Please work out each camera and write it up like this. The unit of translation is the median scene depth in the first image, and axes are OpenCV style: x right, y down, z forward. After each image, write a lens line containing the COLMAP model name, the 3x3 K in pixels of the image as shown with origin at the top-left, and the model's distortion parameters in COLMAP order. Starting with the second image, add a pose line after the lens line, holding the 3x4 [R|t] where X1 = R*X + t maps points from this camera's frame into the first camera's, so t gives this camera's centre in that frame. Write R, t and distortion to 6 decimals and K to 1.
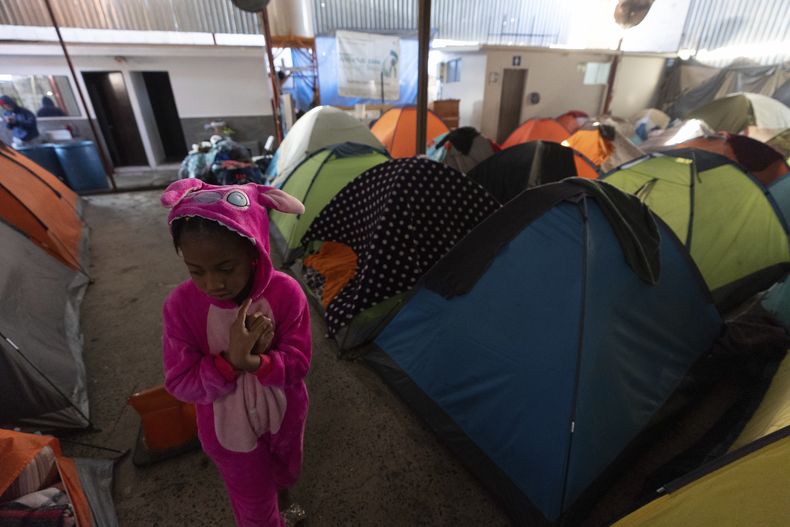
lens RADIAL K [[323.0, 0, 395.0], [0, 323.0, 263.5], [0, 0, 1]] dist [-0.010685, -0.000055]
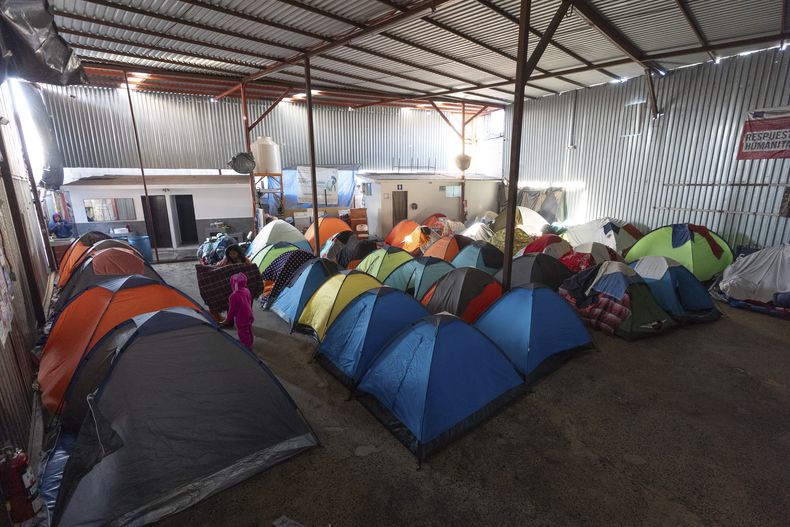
lens RADIAL K [[329.4, 0, 395.0], [0, 329.4, 263.5], [0, 0, 1]] dist [0.000795, 0.000040]
pose [[0.998678, -0.010857, 0.050247, 0.266780], [0.021441, 0.976338, -0.215184, 0.153399], [-0.046722, 0.215977, 0.975280, -0.649421]]
